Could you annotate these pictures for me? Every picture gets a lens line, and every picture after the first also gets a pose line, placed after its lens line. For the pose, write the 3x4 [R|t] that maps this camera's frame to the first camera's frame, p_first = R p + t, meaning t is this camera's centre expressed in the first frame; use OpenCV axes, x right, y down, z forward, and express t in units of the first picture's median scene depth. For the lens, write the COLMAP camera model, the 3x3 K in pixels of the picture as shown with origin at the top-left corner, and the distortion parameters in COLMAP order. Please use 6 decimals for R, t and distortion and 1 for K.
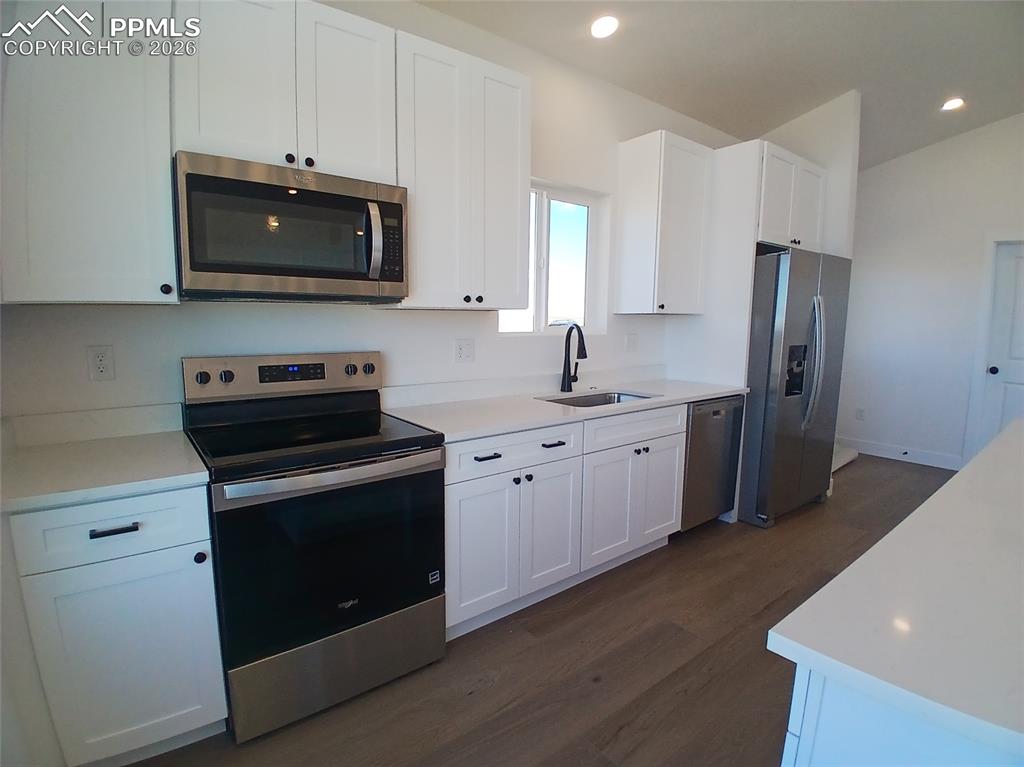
lens RADIAL K [[507.7, 0, 509.0], [0, 507.7, 389.6], [0, 0, 1]] dist [0.003039, -0.046886]
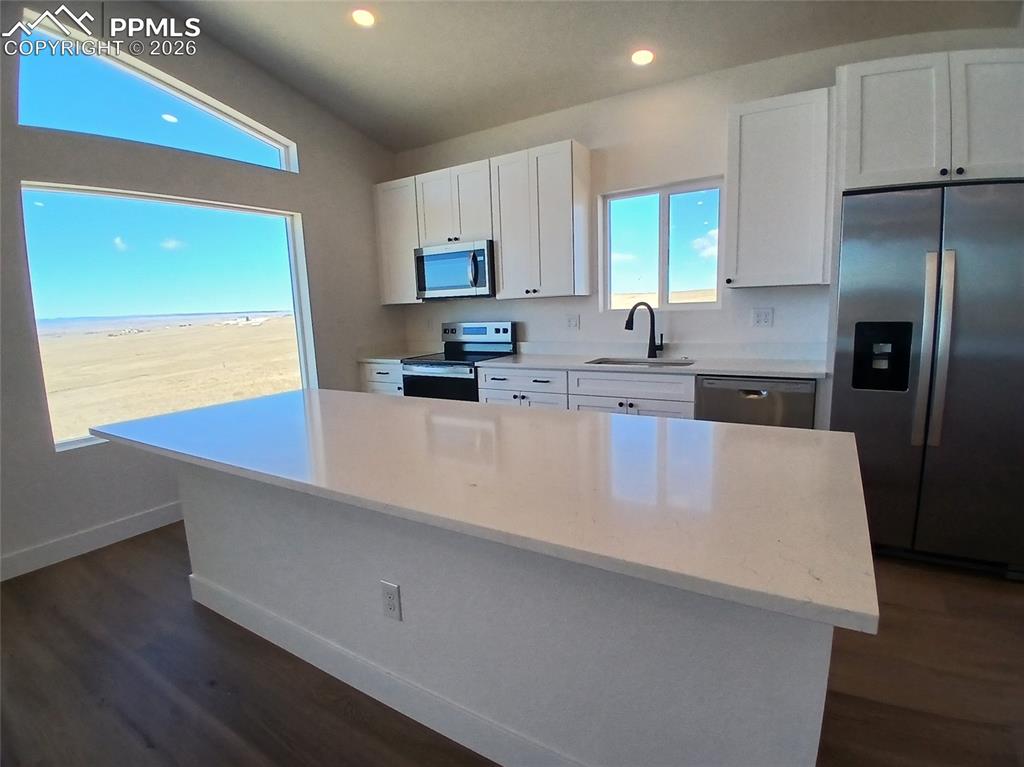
lens RADIAL K [[507.7, 0, 509.0], [0, 507.7, 389.6], [0, 0, 1]] dist [0.003039, -0.046886]
pose [[0.338596, 0.130059, -0.931900, 1.383483], [-0.088058, 0.990434, 0.106233, -0.023647], [0.936802, 0.046091, 0.346810, 0.318621]]
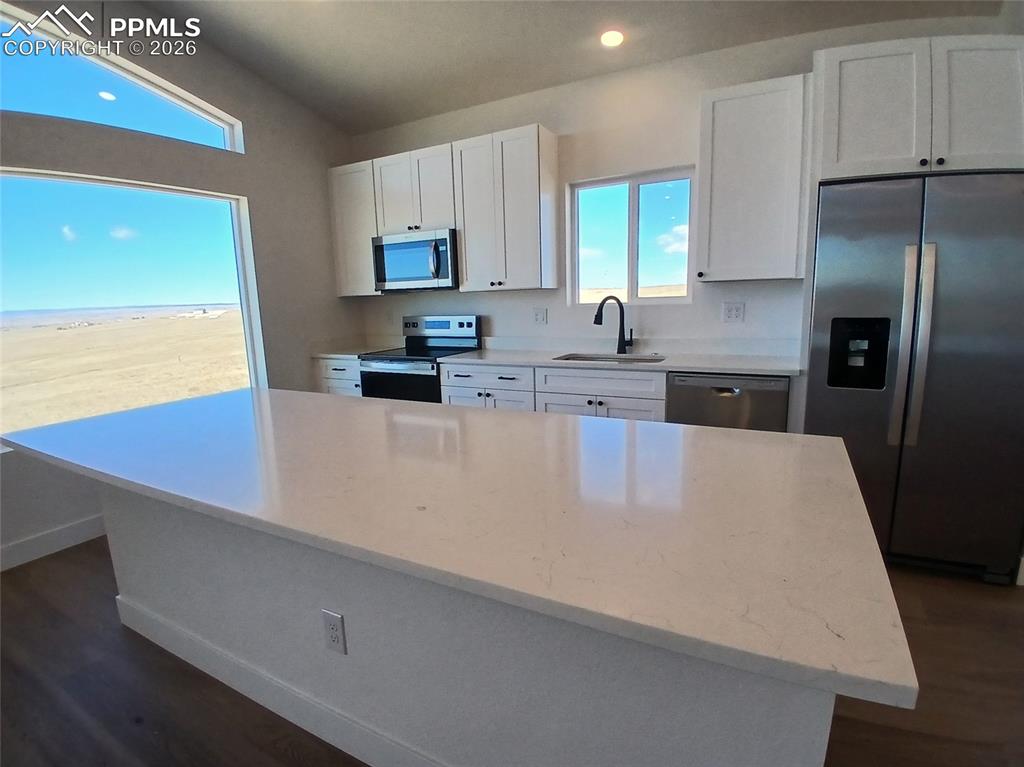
lens RADIAL K [[512.5, 0, 507.6], [0, 512.5, 385.1], [0, 0, 1]] dist [-0.000745, -0.049404]
pose [[0.394954, 0.130716, -0.909354, 1.330084], [-0.092052, 0.990475, 0.102397, -0.025505], [0.914077, 0.043266, 0.403225, 0.347166]]
